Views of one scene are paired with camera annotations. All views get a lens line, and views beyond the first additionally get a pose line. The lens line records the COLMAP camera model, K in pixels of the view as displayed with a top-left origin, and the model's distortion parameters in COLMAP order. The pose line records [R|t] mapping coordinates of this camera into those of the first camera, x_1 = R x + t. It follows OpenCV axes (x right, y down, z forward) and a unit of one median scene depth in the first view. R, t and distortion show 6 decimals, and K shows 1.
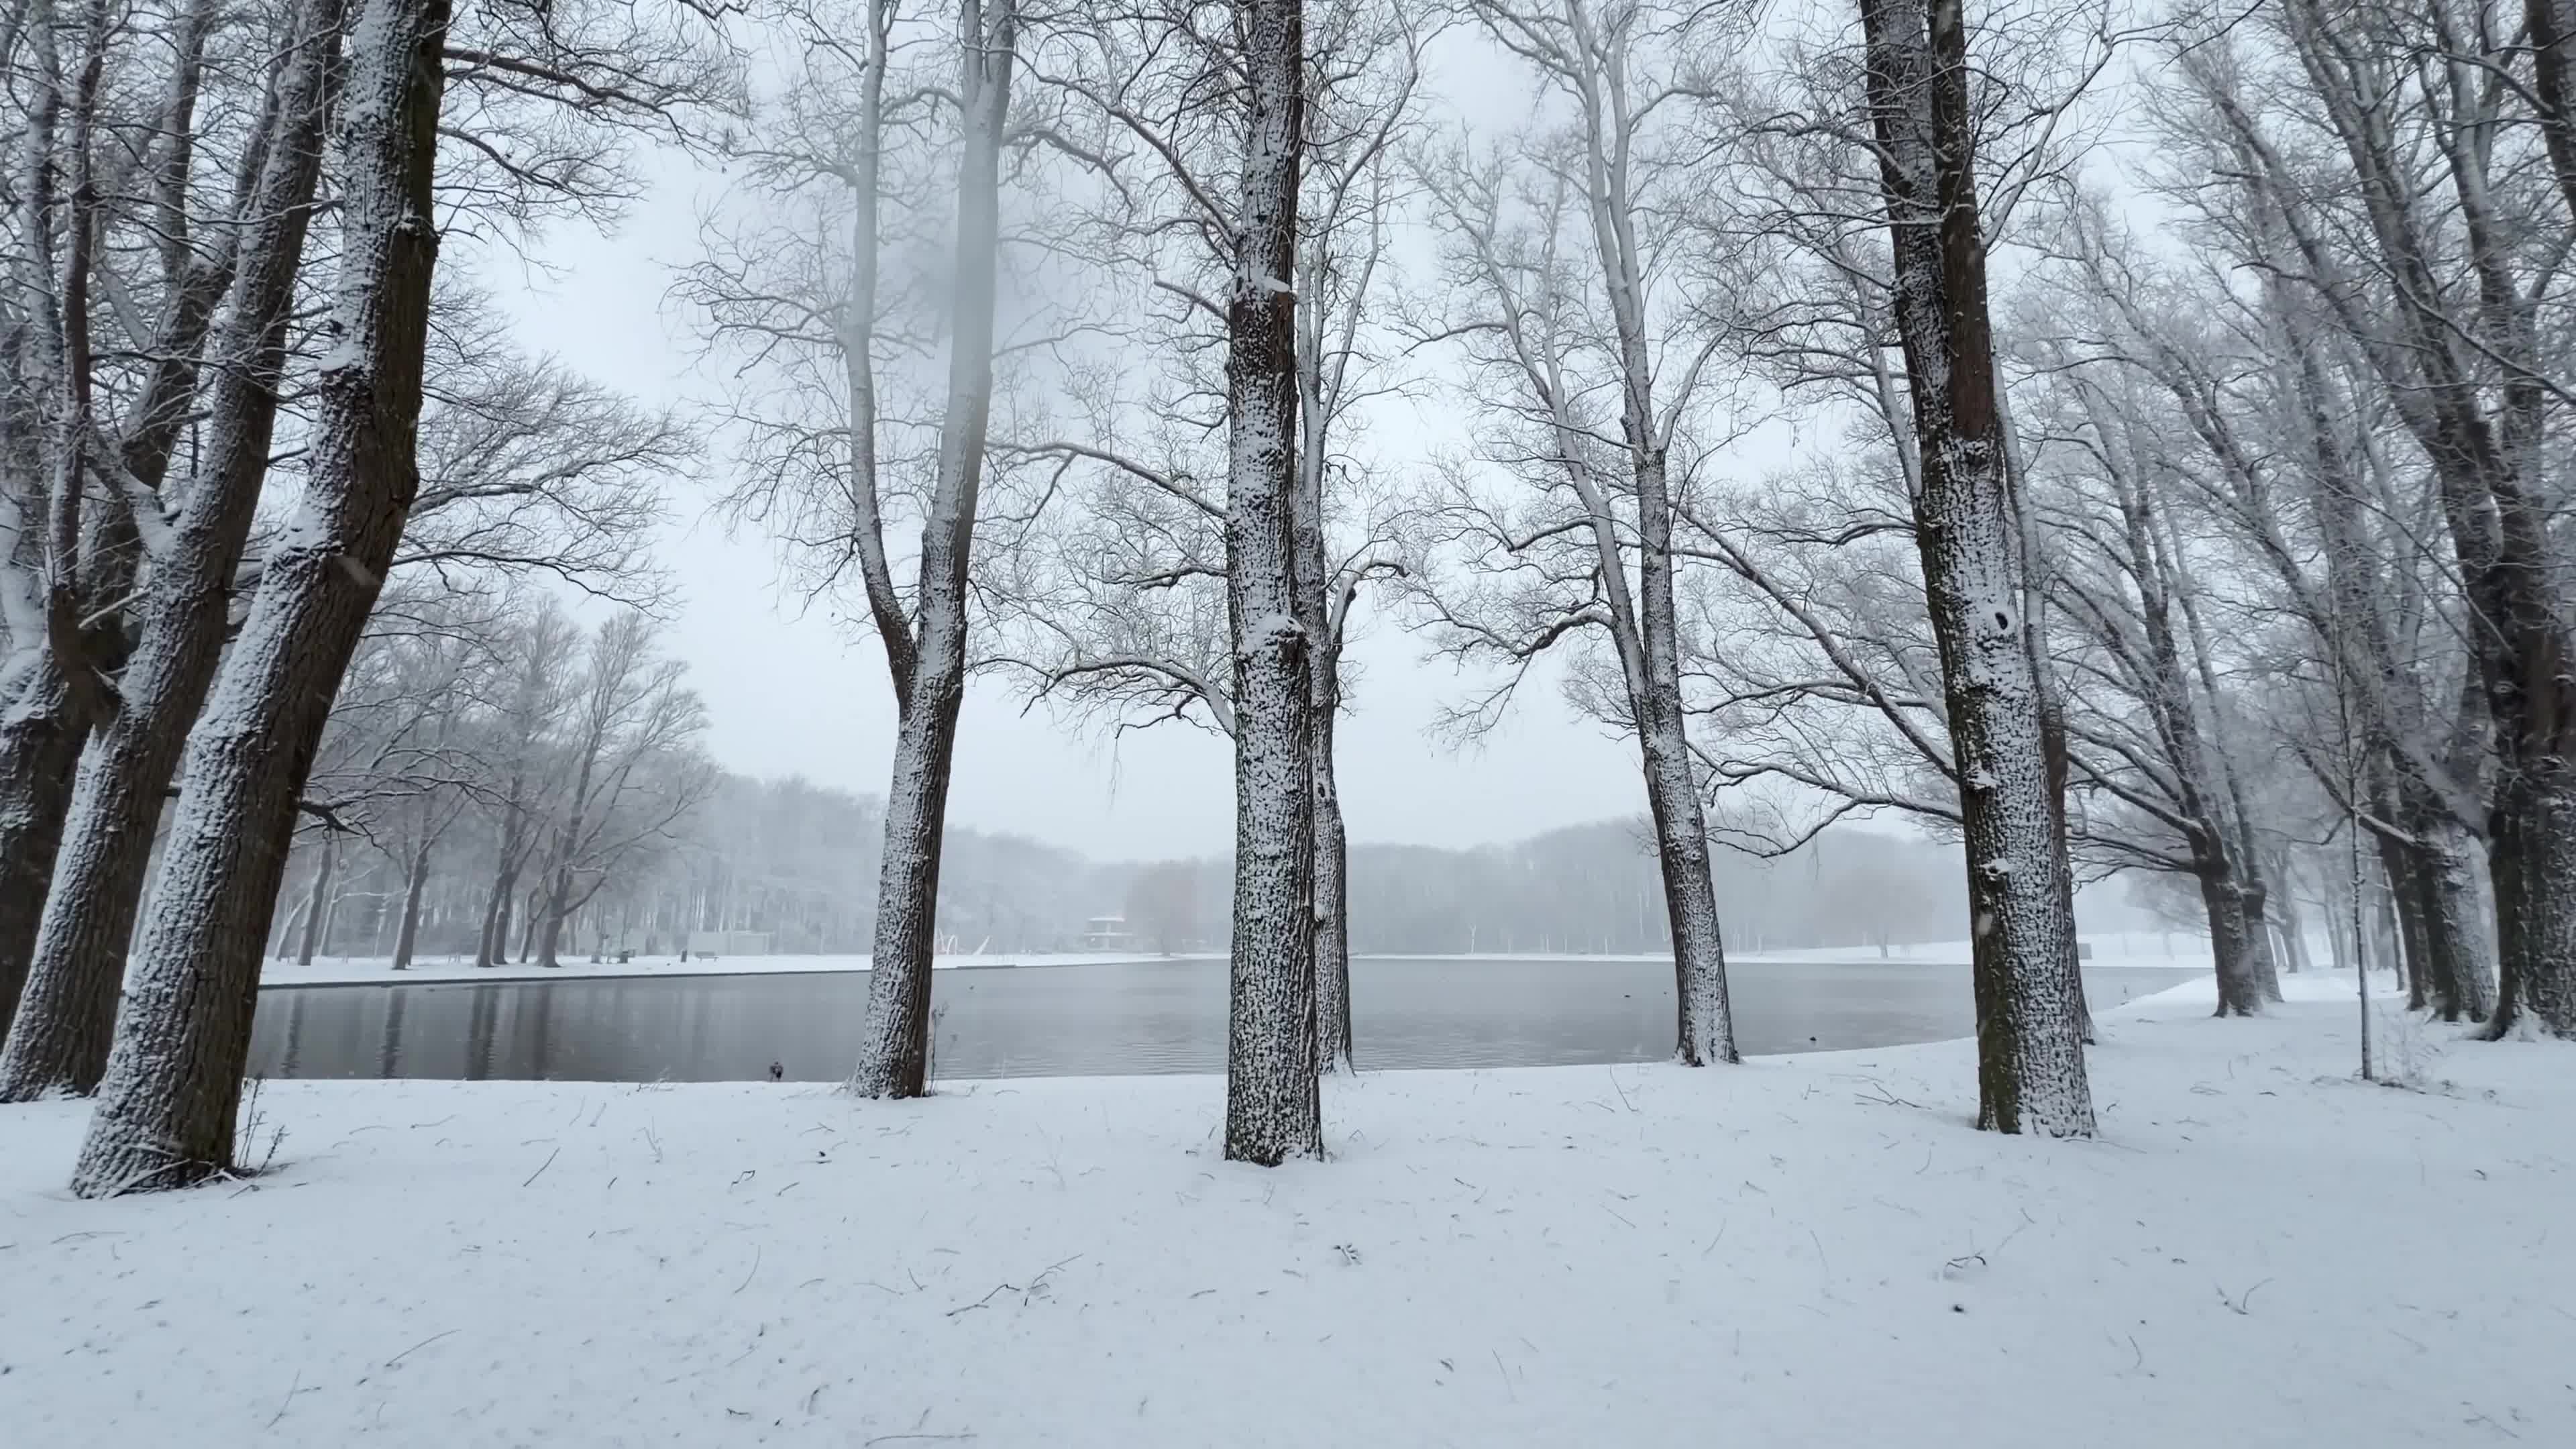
lens RADIAL K [[2378.5, 0, 1288.0], [0, 2378.5, 724.5], [0, 0, 1]] dist [-0.013013, -0.001282]
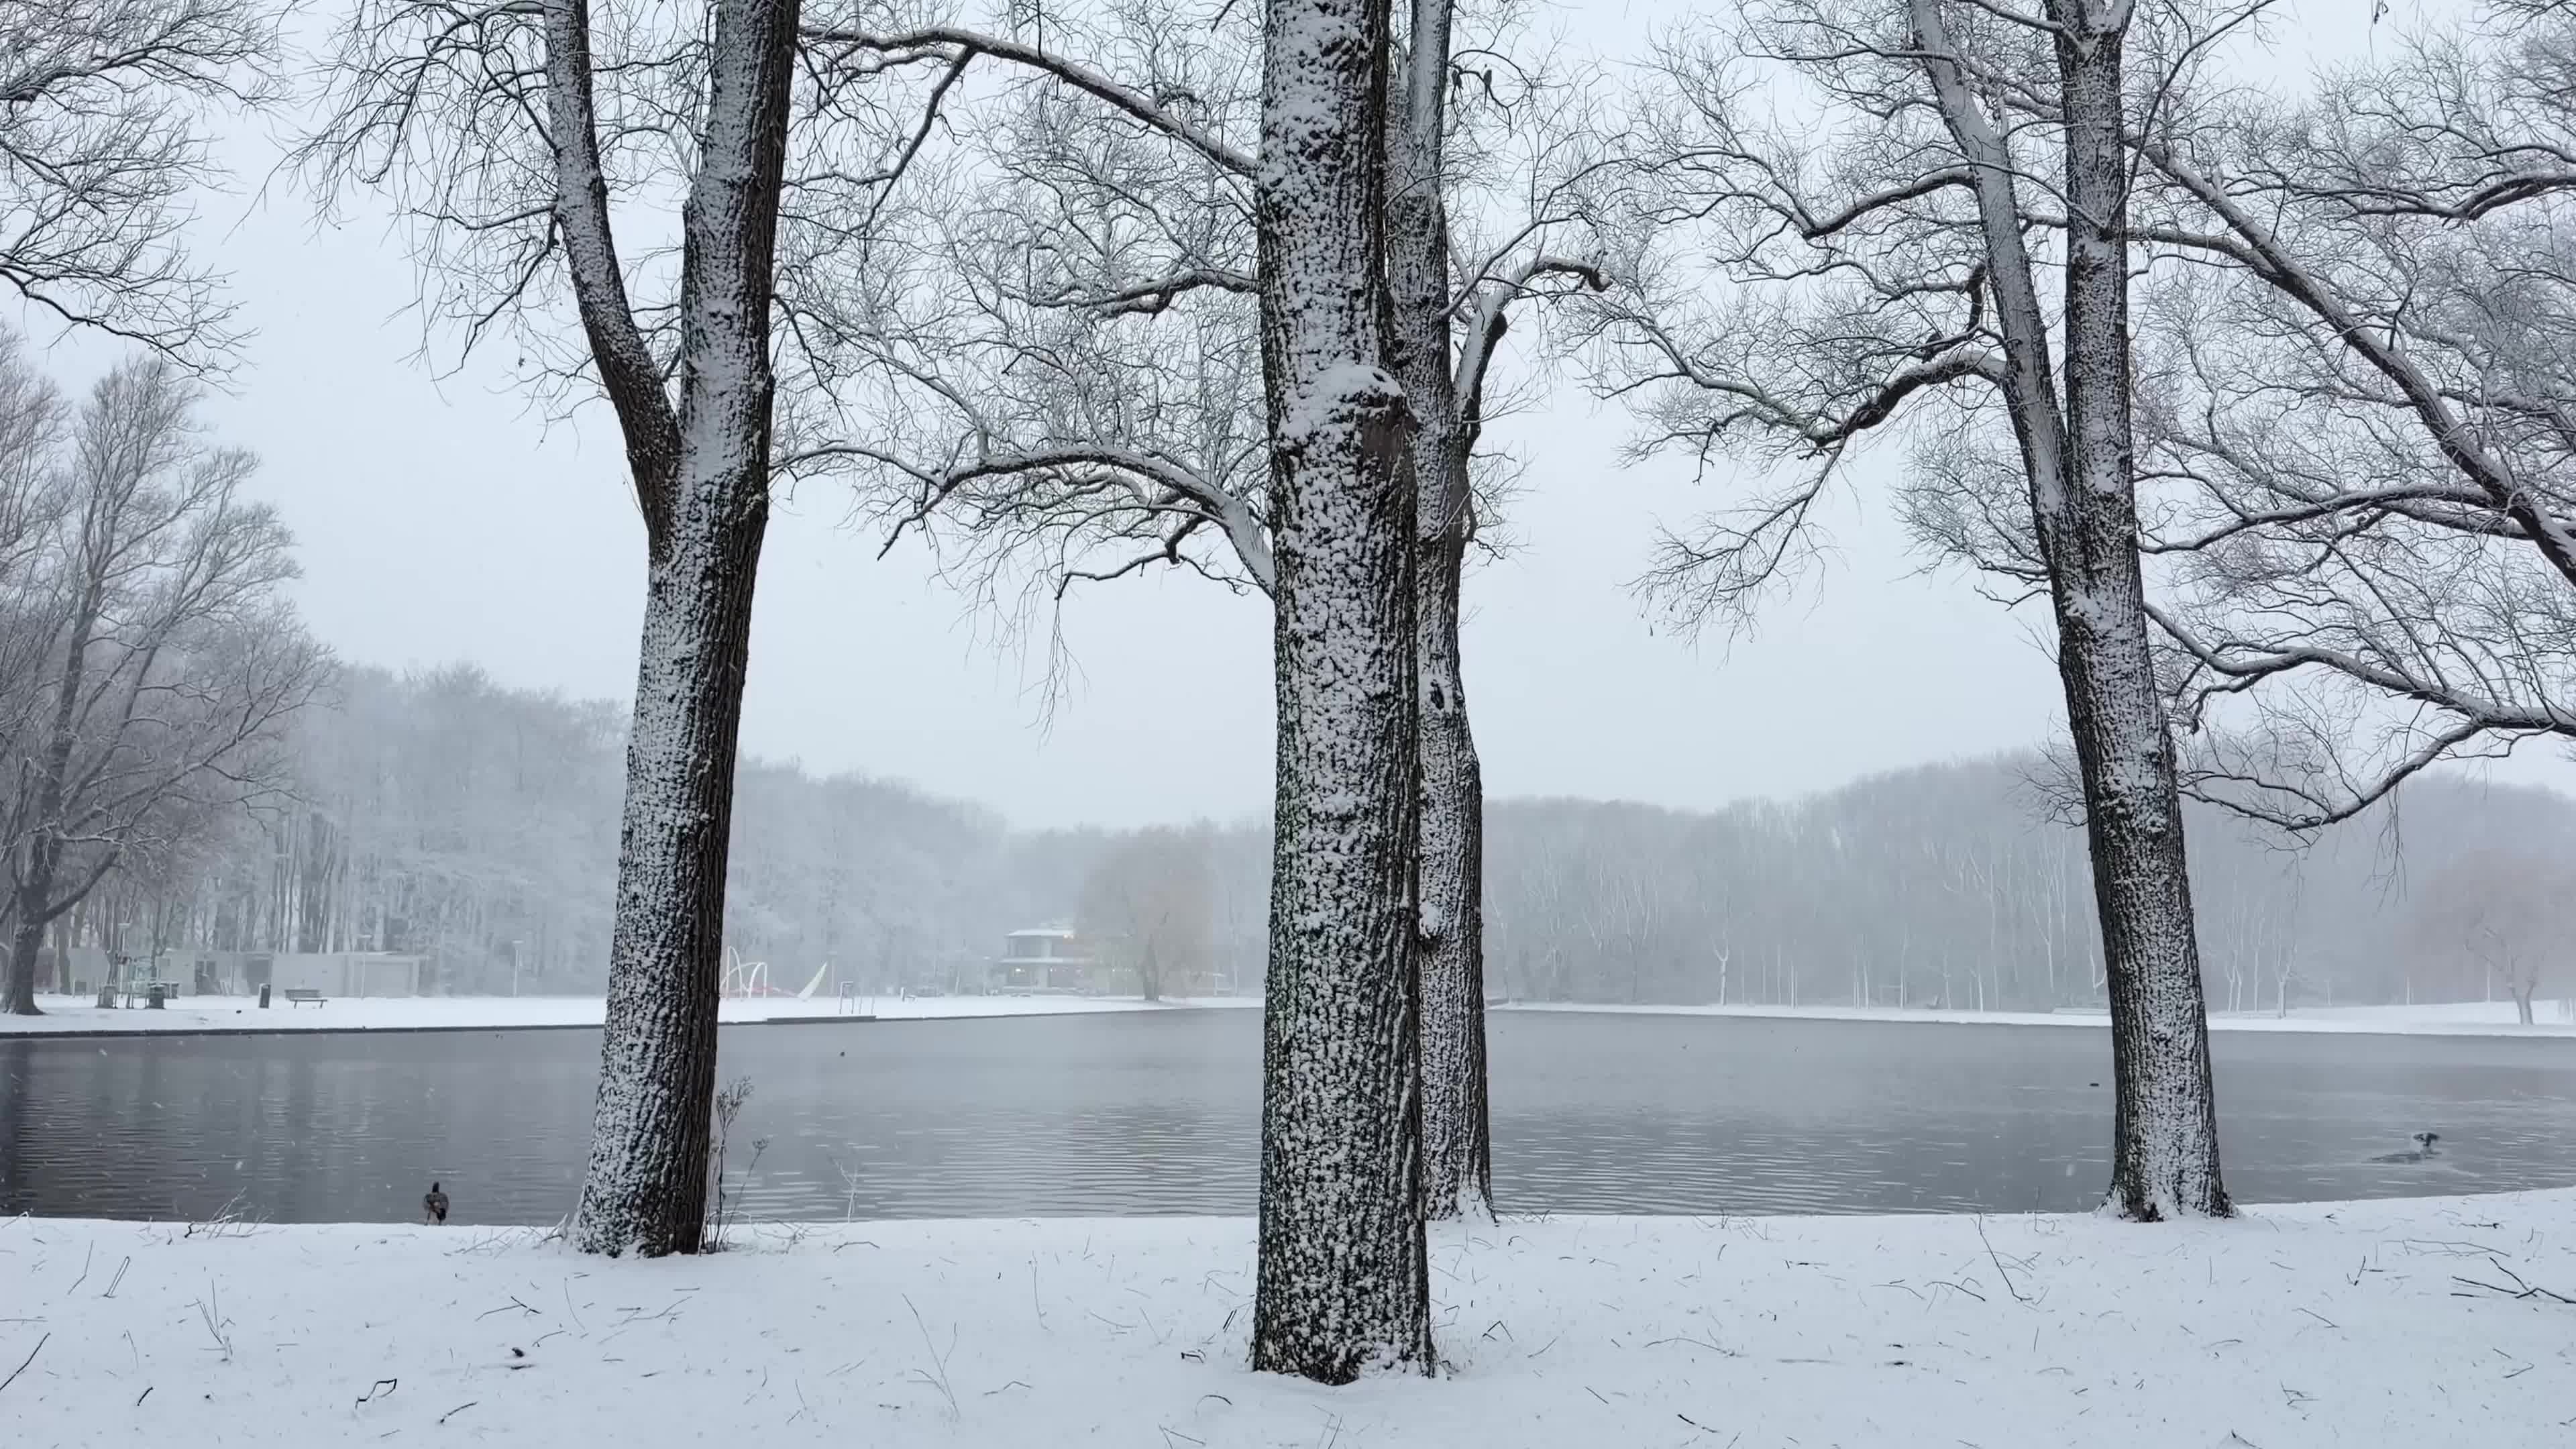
lens RADIAL K [[2378.5, 0, 1288.0], [0, 2378.5, 724.5], [0, 0, 1]] dist [-0.013013, -0.001282]
pose [[0.999972, 0.004296, -0.006132, -0.016169], [-0.004033, 0.999100, 0.042219, 0.011686], [0.006308, -0.042194, 0.999090, 0.469165]]
